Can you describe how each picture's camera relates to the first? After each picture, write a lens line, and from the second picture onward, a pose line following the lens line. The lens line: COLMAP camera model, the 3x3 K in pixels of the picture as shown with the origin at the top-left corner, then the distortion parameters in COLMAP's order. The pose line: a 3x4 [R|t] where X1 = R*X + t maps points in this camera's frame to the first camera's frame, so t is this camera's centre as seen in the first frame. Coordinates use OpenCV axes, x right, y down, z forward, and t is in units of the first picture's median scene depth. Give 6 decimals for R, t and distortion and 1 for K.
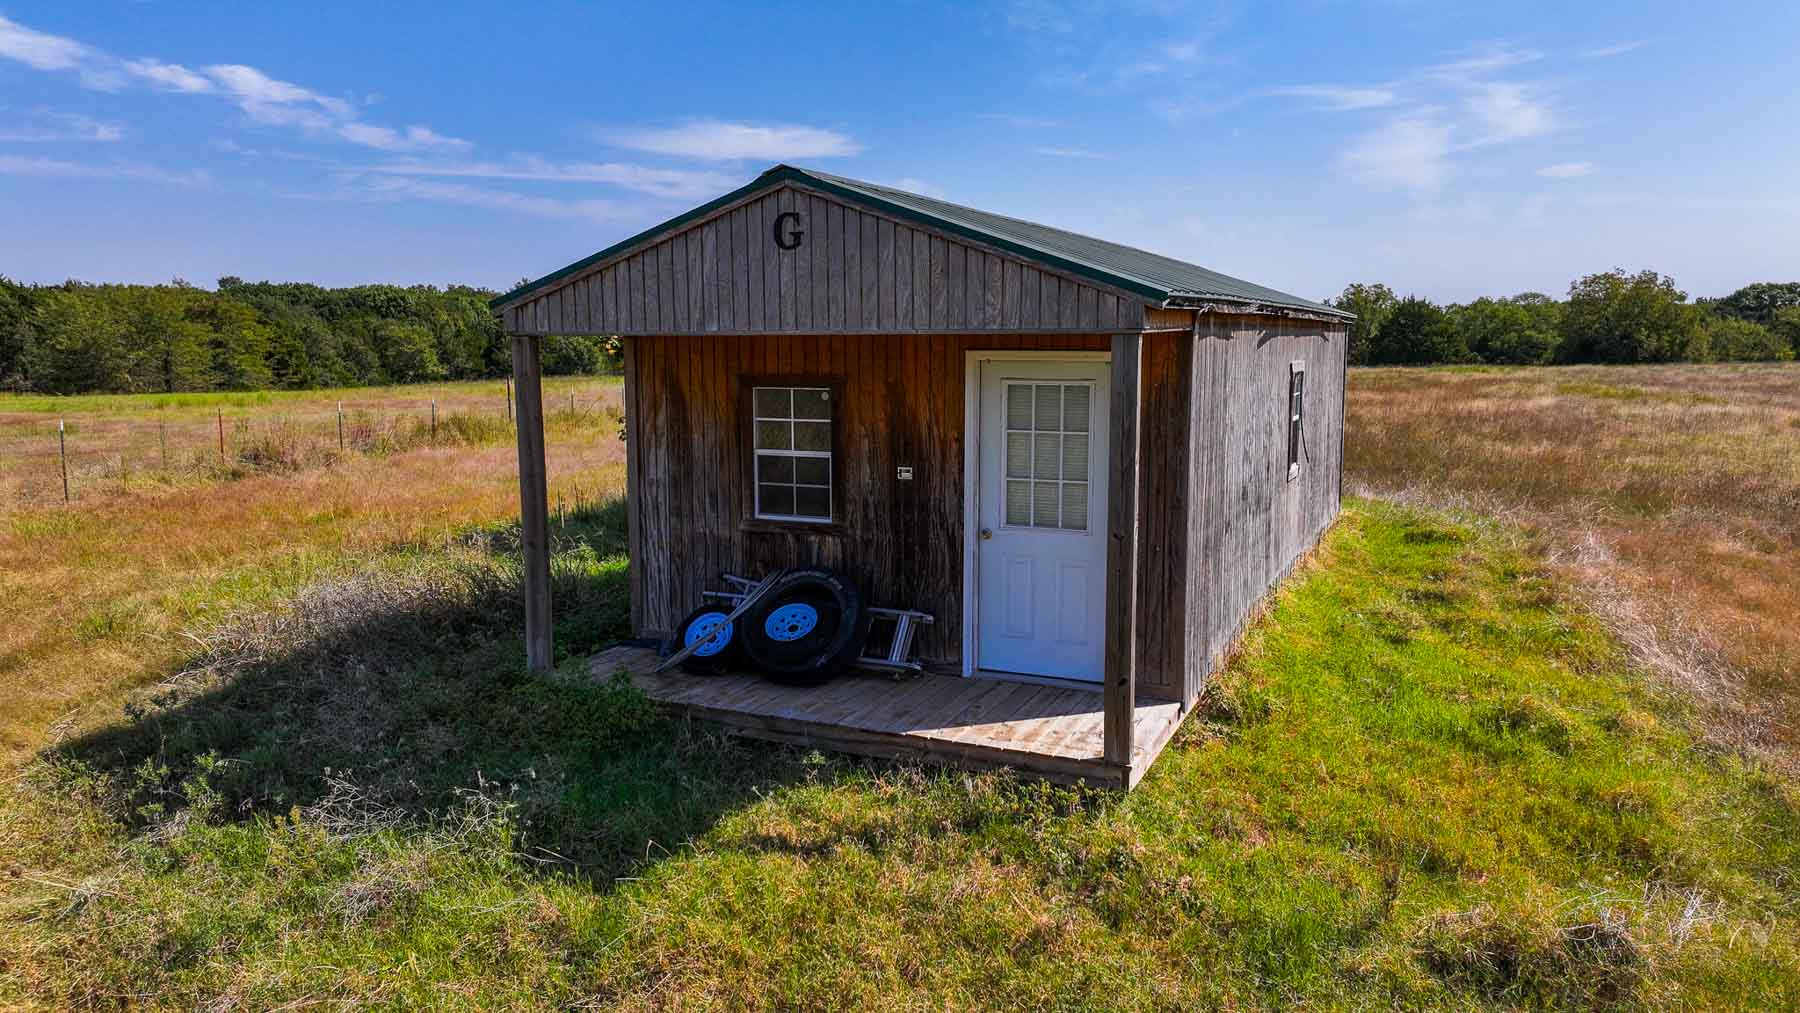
lens RADIAL K [[1291.9, 0, 899.9], [0, 1291.9, 479.0], [0, 0, 1]] dist [0.051085, 0.006303]
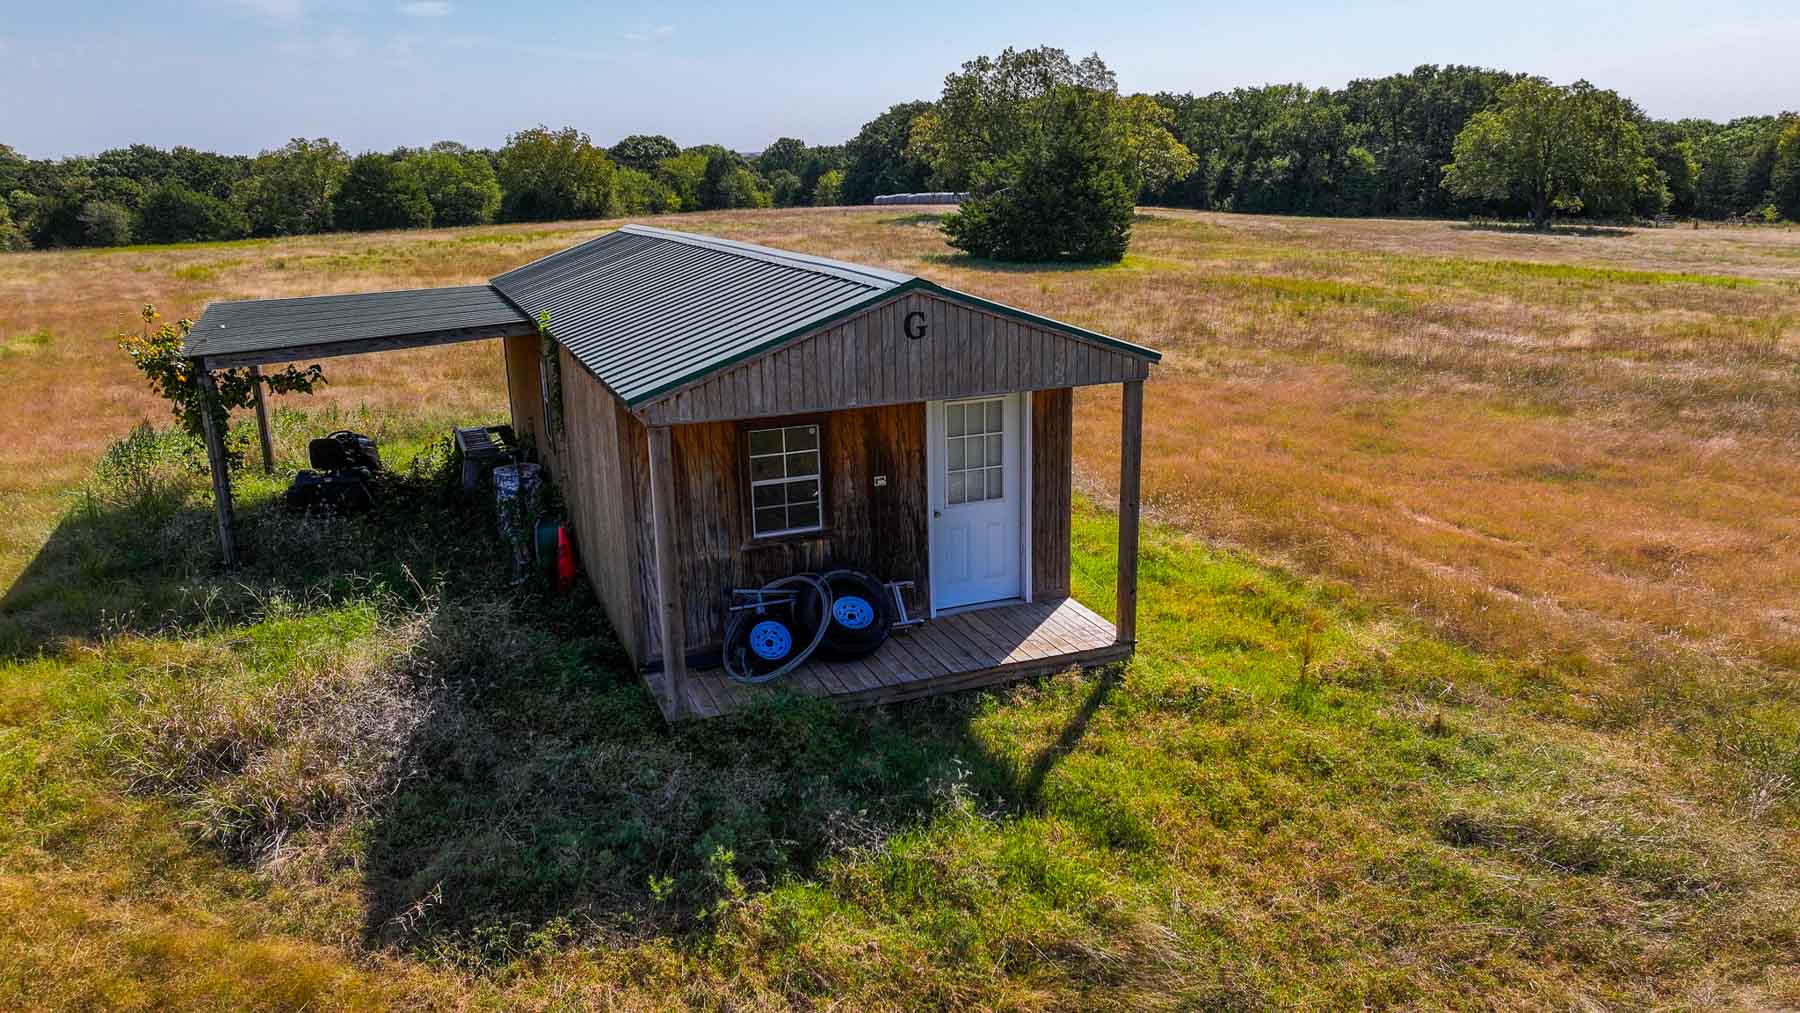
lens RADIAL K [[1291.9, 0, 899.9], [0, 1291.9, 479.0], [0, 0, 1]] dist [0.051085, 0.006303]
pose [[0.719590, -0.183528, 0.669707, -0.857227], [0.108540, 0.982314, 0.152571, -0.203828], [-0.685864, -0.037098, 0.726784, 0.036093]]
